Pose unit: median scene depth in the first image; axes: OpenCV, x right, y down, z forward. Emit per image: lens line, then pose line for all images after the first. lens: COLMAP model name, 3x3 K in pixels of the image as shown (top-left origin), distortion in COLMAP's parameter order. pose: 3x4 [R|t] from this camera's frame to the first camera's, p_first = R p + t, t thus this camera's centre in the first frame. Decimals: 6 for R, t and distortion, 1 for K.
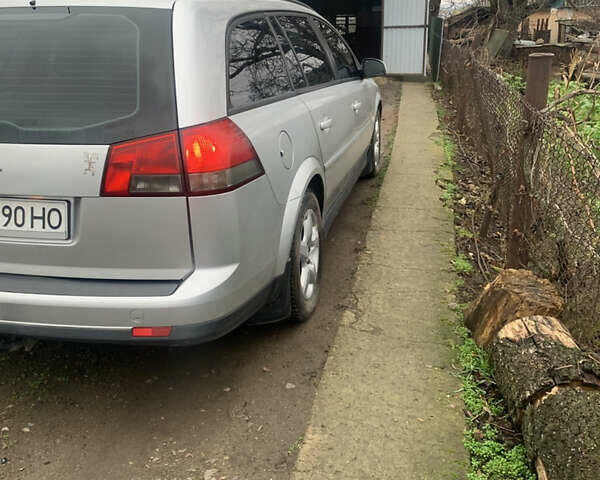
lens RADIAL K [[641.6, 0, 300.0], [0, 641.6, 240.0], [0, 0, 1]] dist [0.093121, -0.255194]
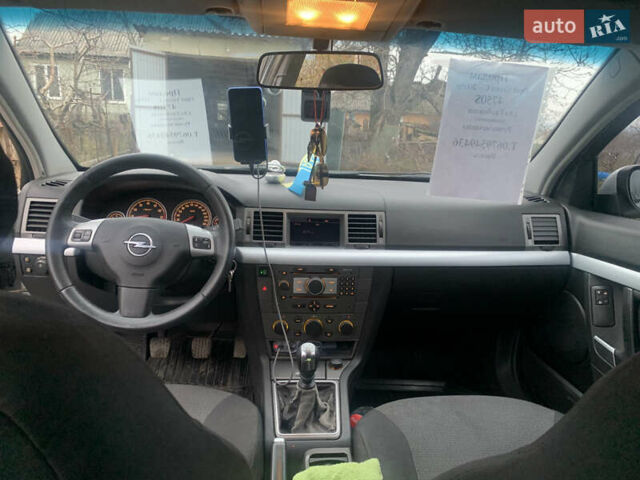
lens RADIAL K [[517.4, 0, 323.9], [0, 517.4, 238.1], [0, 0, 1]] dist [0.007754, -0.003277]
pose [[0.952625, -0.007294, 0.304060, -0.289803], [0.036956, 0.995081, -0.091913, -0.533739], [-0.301893, 0.098795, 0.948209, 1.919884]]
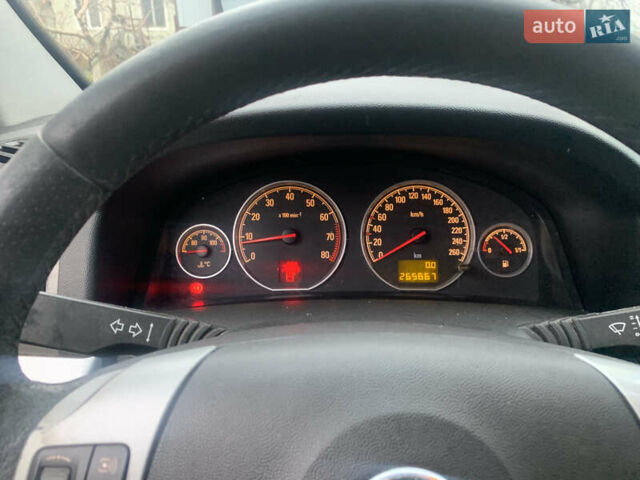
lens RADIAL K [[517.4, 0, 323.9], [0, 517.4, 238.1], [0, 0, 1]] dist [0.007754, -0.003277]
pose [[0.975548, -0.065818, 0.209702, -0.329158], [0.057413, 0.997294, 0.045923, -0.622427], [-0.212157, -0.032760, 0.976686, 2.315773]]
